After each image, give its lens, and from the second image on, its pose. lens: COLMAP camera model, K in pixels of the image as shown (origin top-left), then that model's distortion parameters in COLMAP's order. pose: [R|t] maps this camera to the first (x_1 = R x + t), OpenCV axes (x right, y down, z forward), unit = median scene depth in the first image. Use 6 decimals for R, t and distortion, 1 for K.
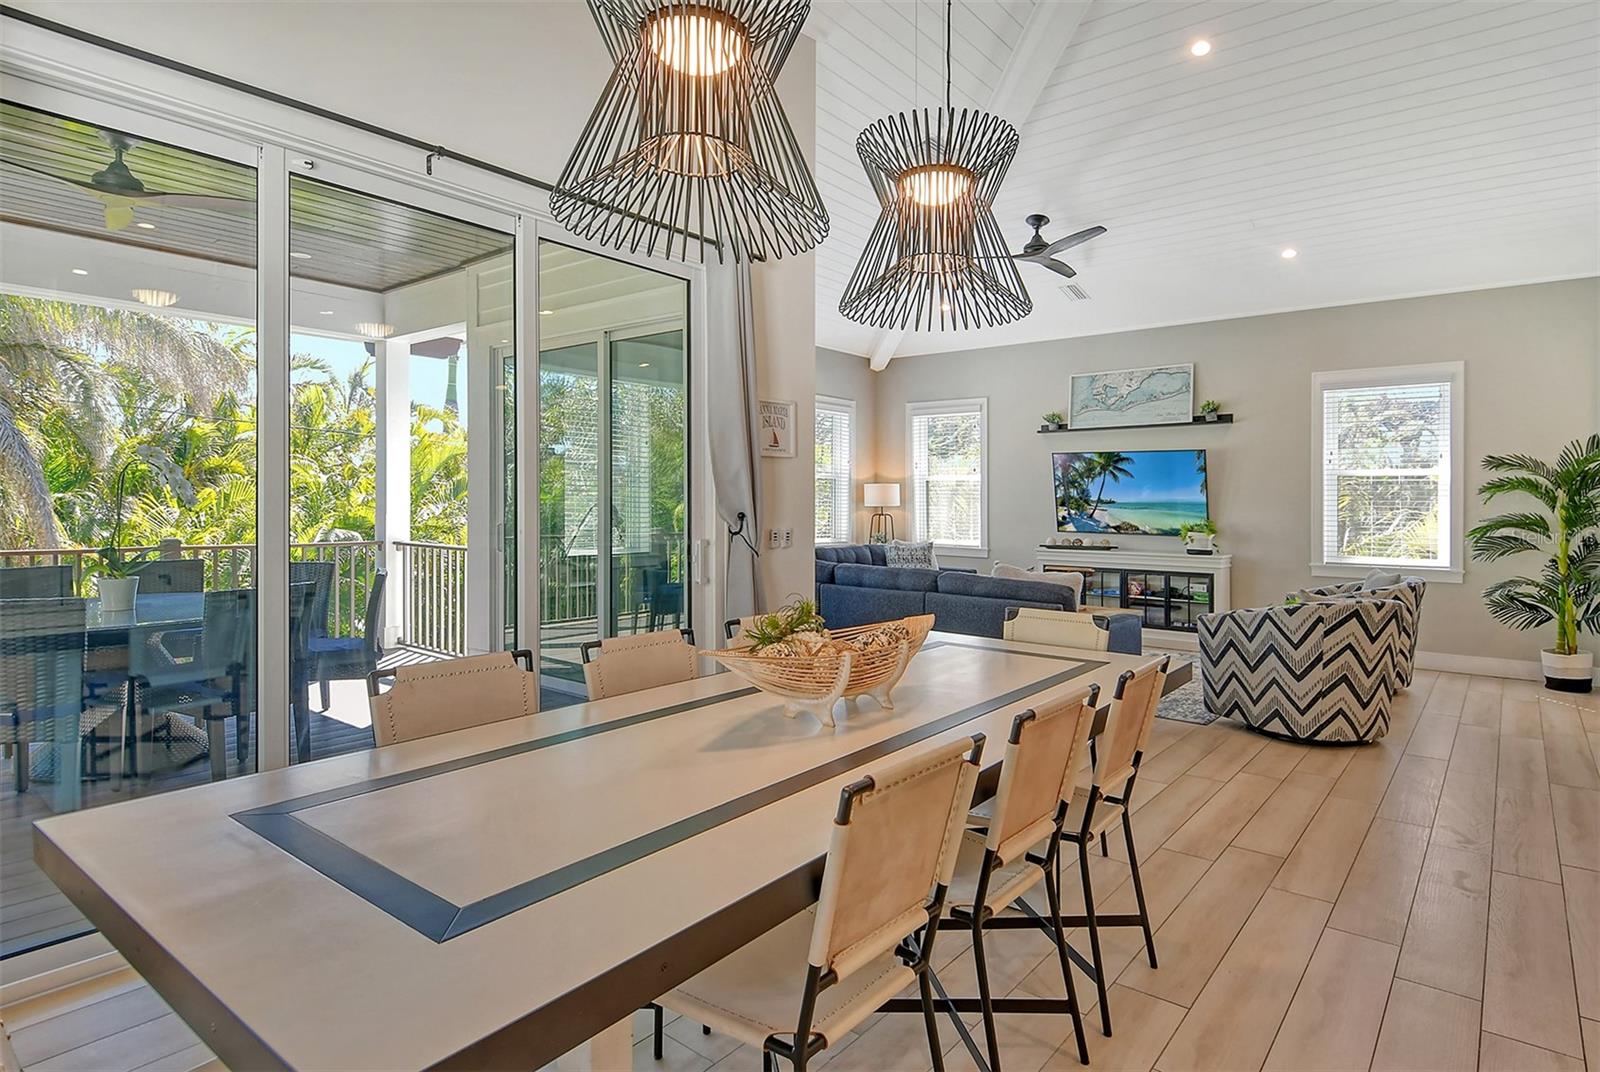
lens RADIAL K [[846.4, 0, 824.7], [0, 846.4, 480.7], [0, 0, 1]] dist [0.026010, -0.021227]
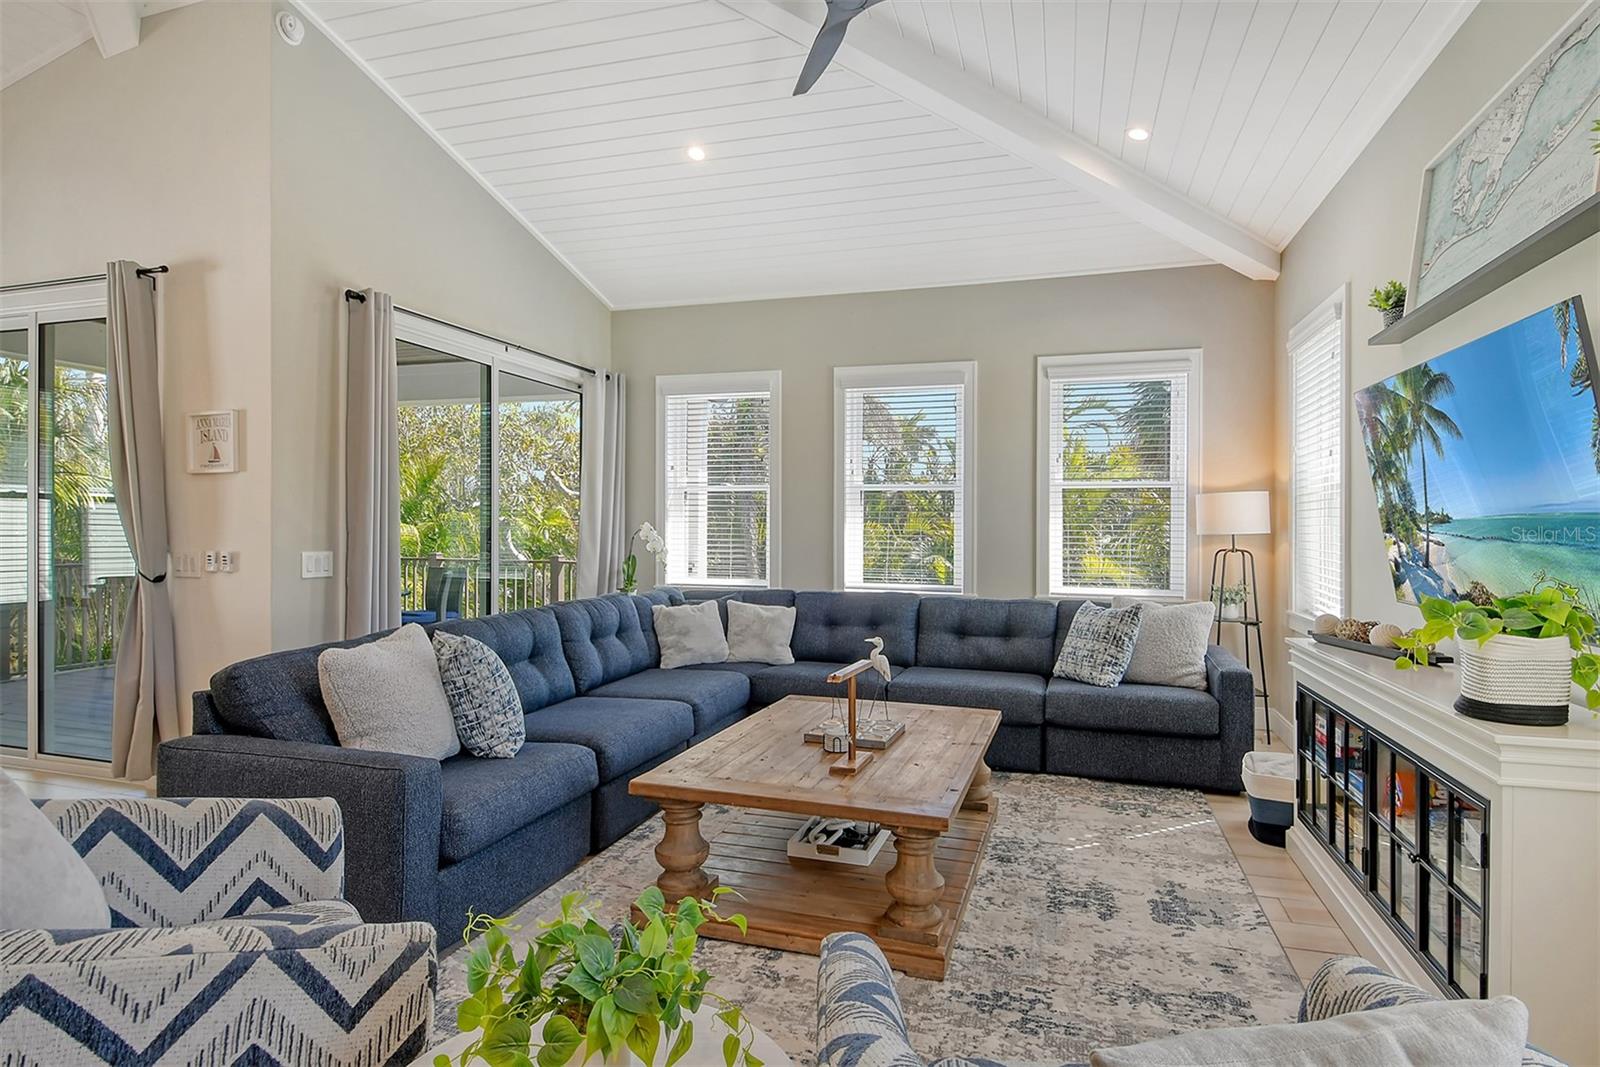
lens RADIAL K [[846.4, 0, 817.0], [0, 846.4, 521.1], [0, 0, 1]] dist [0.026010, -0.021227]
pose [[0.383116, -0.014946, -0.923579, 0.586360], [0.021257, 0.999747, -0.007361, 0.025166], [0.923456, -0.016813, 0.383337, 0.695820]]
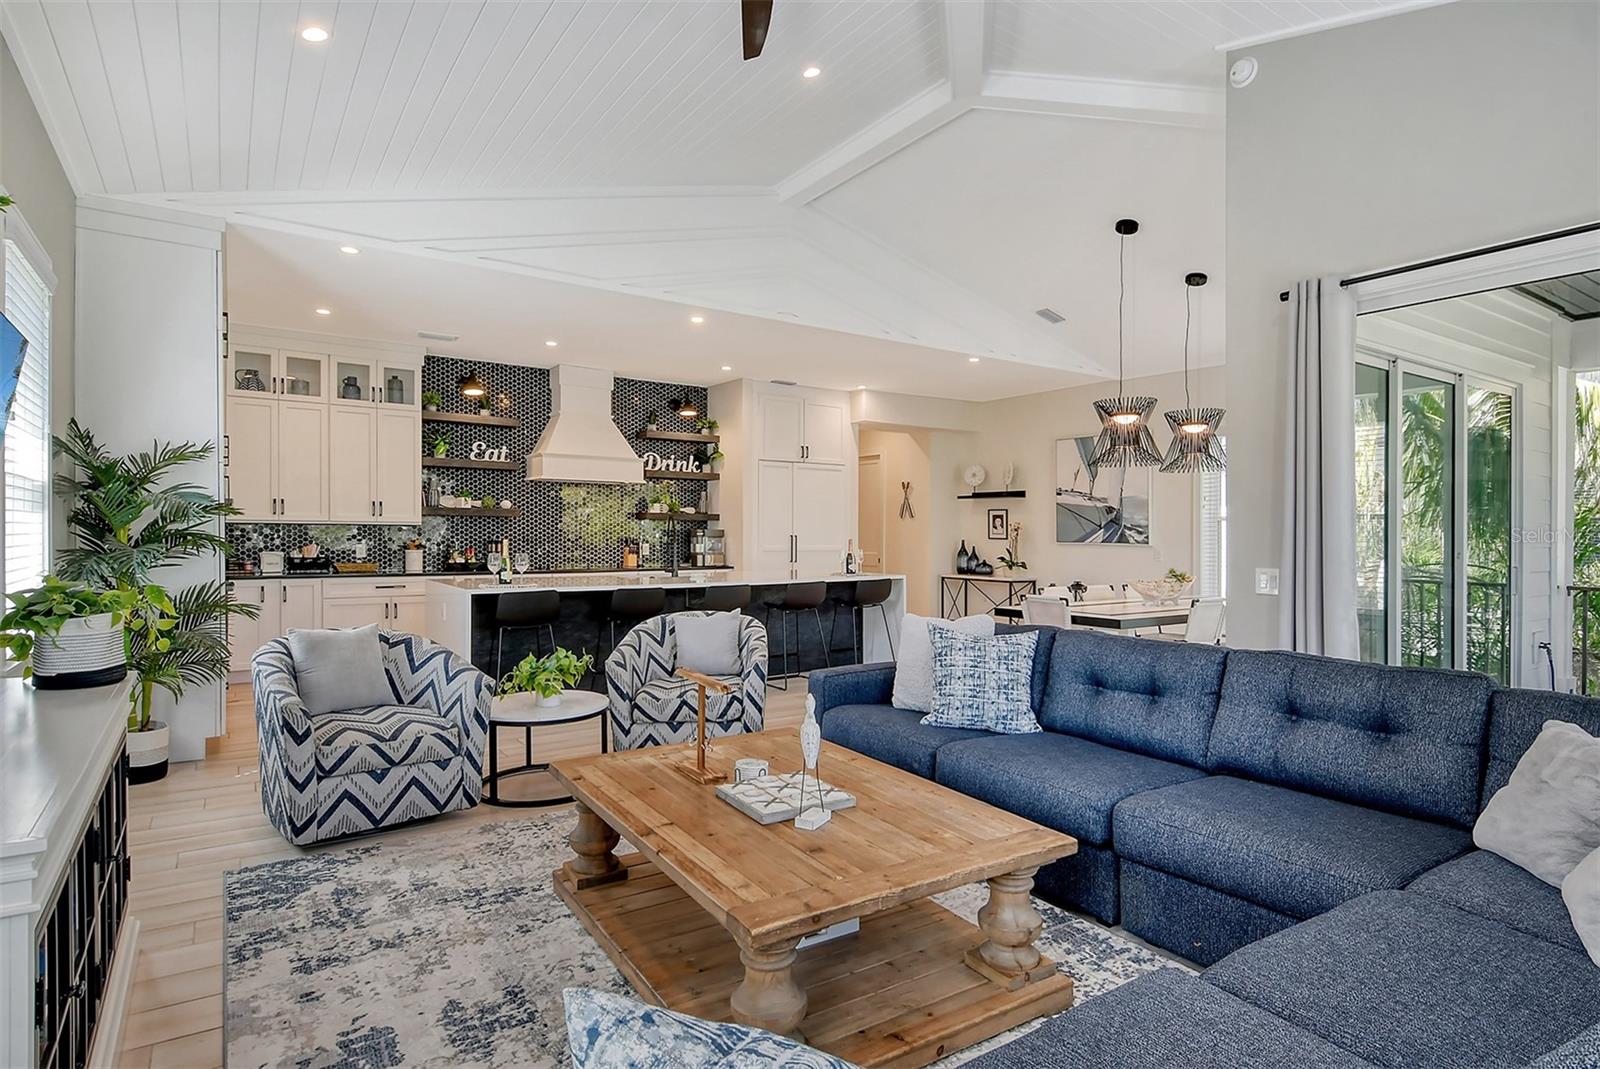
lens RADIAL K [[846.4, 0, 811.2], [0, 846.4, 548.1], [0, 0, 1]] dist [0.026010, -0.021227]
pose [[-0.957553, -0.025130, 0.287158, 0.093564], [-0.027121, 0.999628, -0.002956, 0.030213], [-0.286977, -0.010619, -0.957879, 1.197336]]
